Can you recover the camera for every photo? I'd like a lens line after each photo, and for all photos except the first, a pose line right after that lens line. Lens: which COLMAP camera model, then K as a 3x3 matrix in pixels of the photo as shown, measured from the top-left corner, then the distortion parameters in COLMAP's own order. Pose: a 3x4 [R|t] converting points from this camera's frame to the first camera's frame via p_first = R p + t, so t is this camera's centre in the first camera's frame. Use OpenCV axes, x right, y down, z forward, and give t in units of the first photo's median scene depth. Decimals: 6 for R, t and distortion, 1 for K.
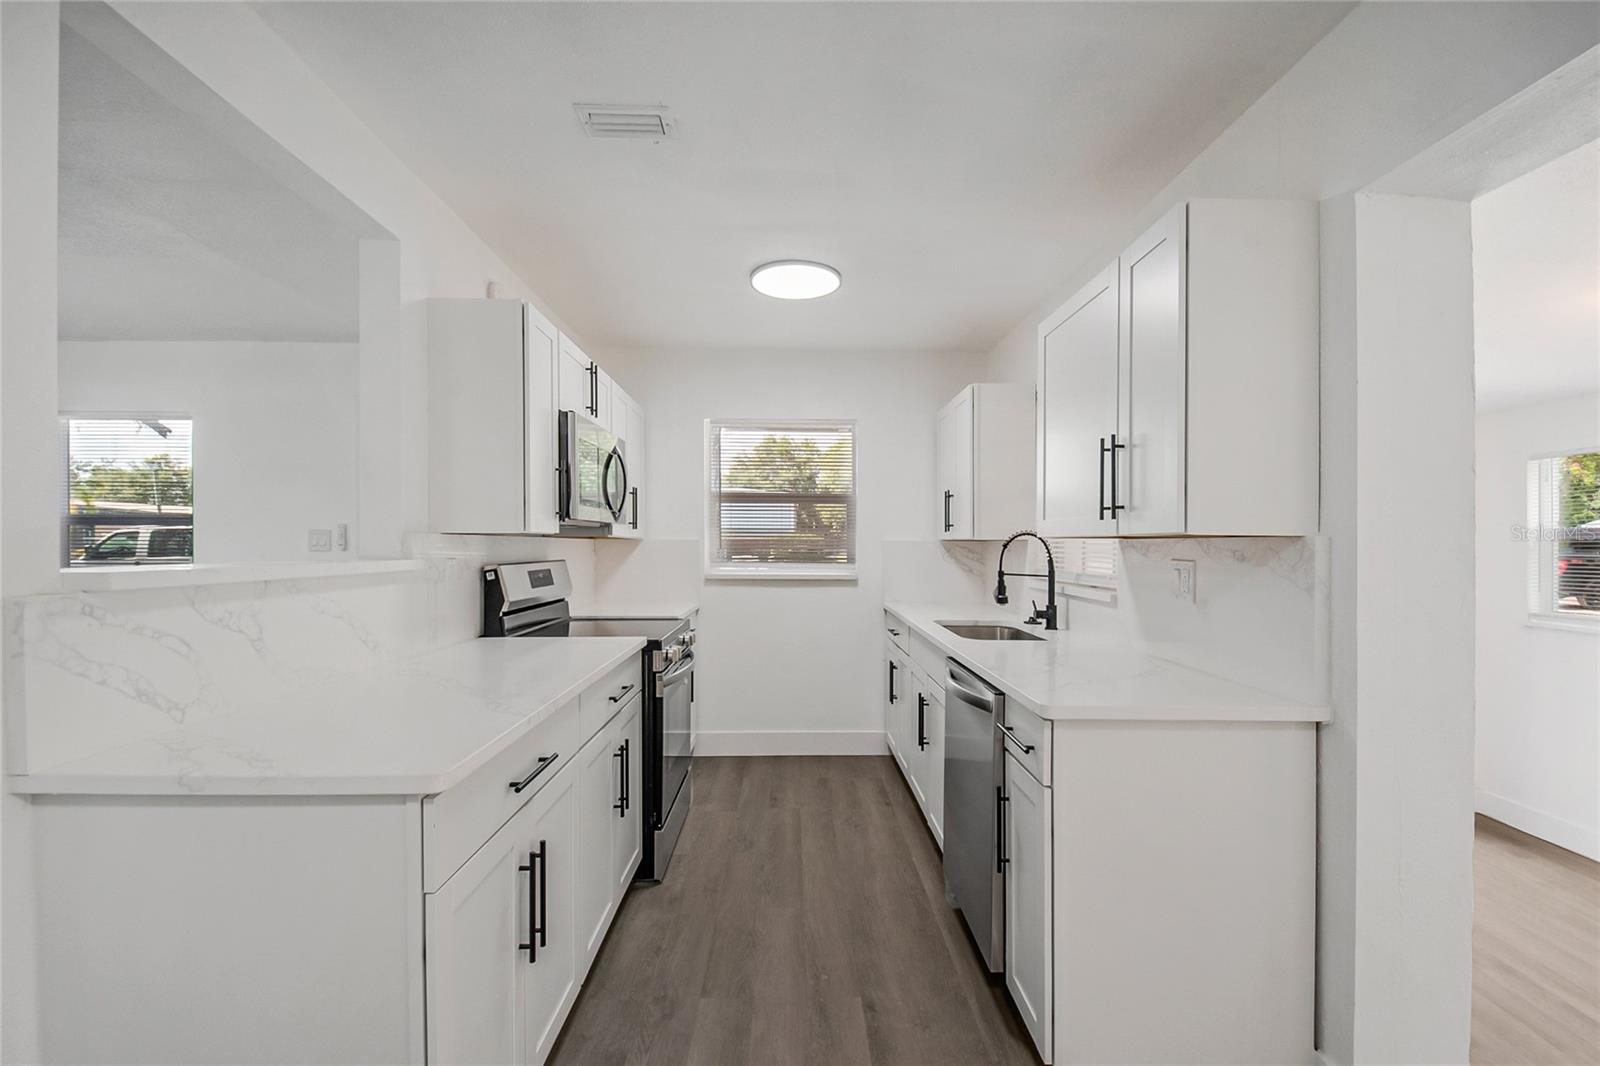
lens RADIAL K [[701.1, 0, 808.2], [0, 701.1, 543.4], [0, 0, 1]] dist [0.009789, -0.012340]
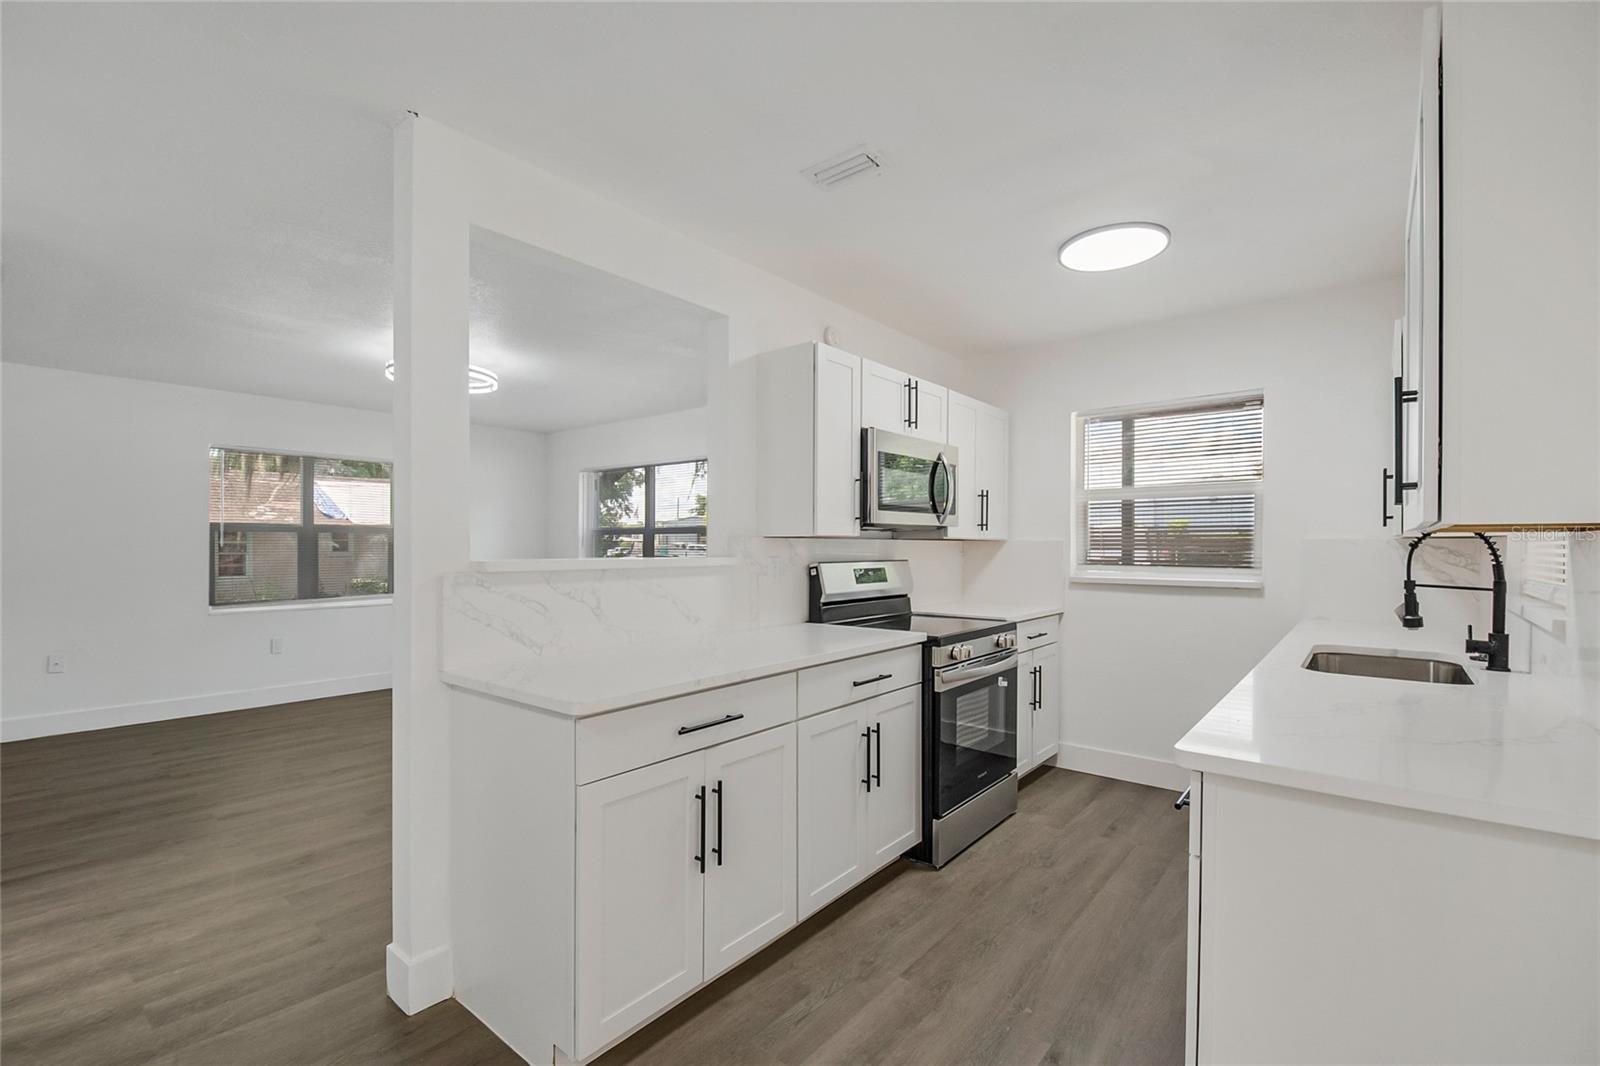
lens RADIAL K [[701.1, 0, 808.2], [0, 701.1, 543.4], [0, 0, 1]] dist [0.009789, -0.012340]
pose [[0.760963, -0.006618, -0.648762, 0.314264], [0.003840, 0.999976, -0.005696, 0.004155], [0.648784, 0.001843, 0.760970, 0.082421]]
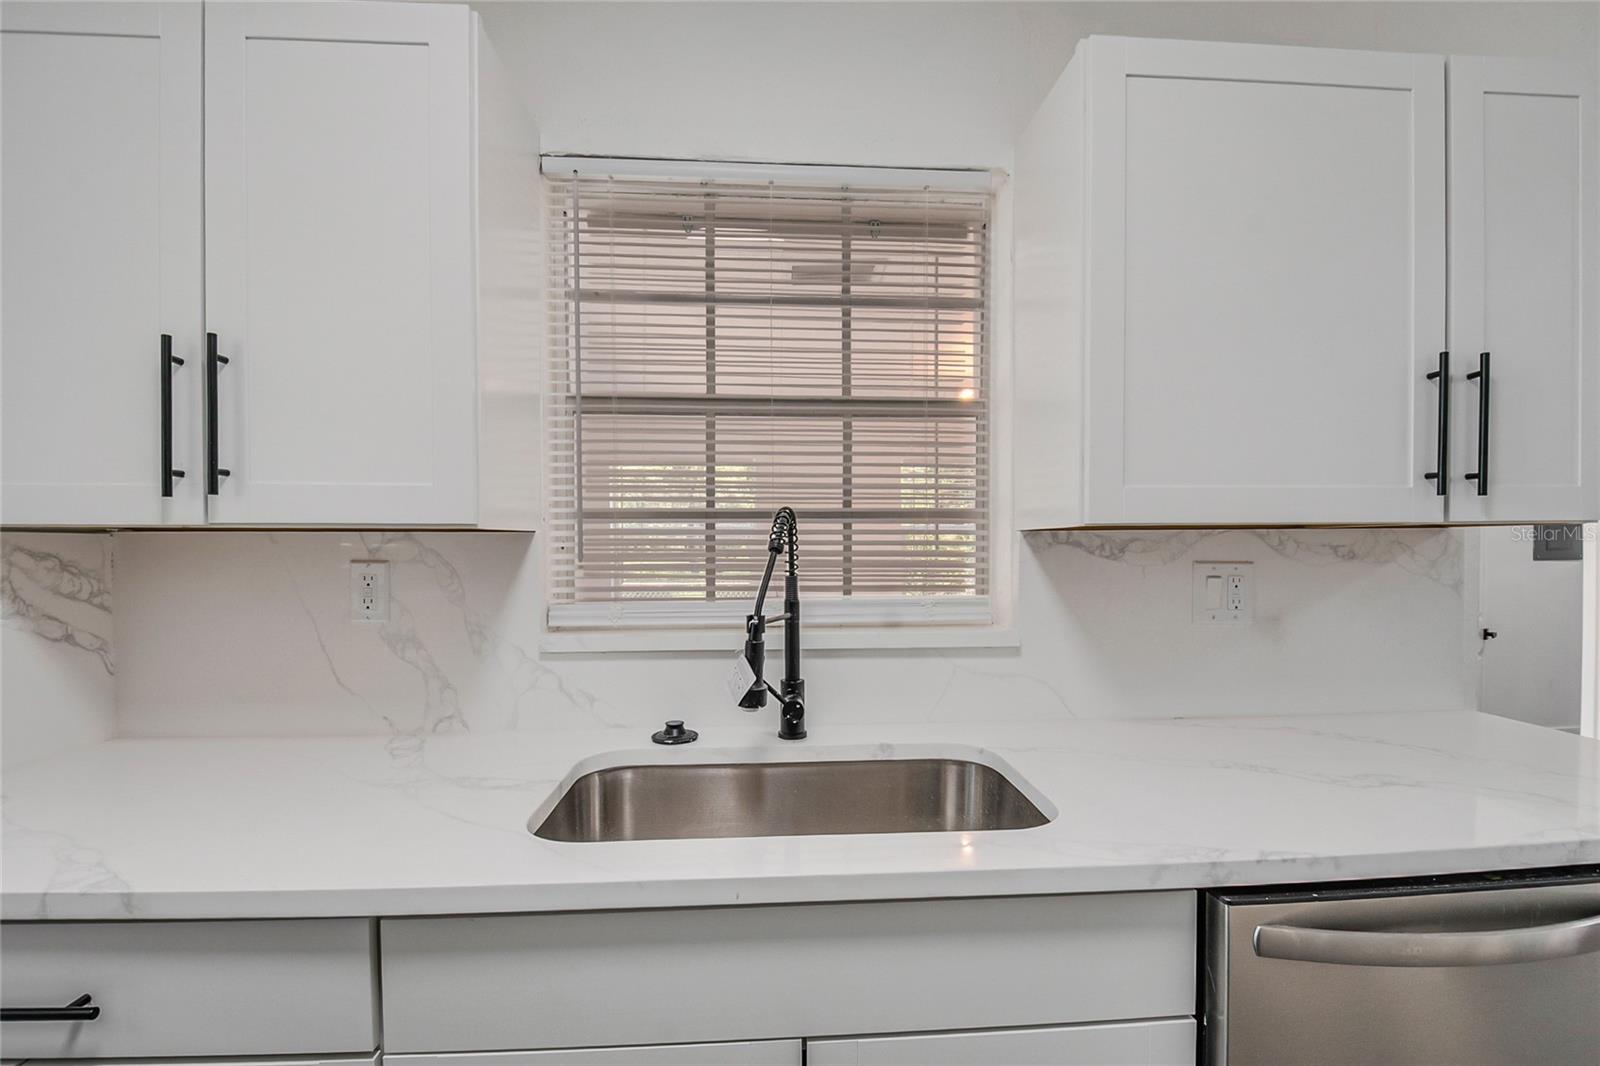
lens RADIAL K [[701.1, 0, 808.2], [0, 701.1, 543.4], [0, 0, 1]] dist [0.009789, -0.012340]
pose [[-0.024853, 0.009429, 0.999647, -0.103638], [0.006455, 0.999936, -0.009272, 0.007787], [-0.999670, 0.006223, -0.024912, 1.124930]]
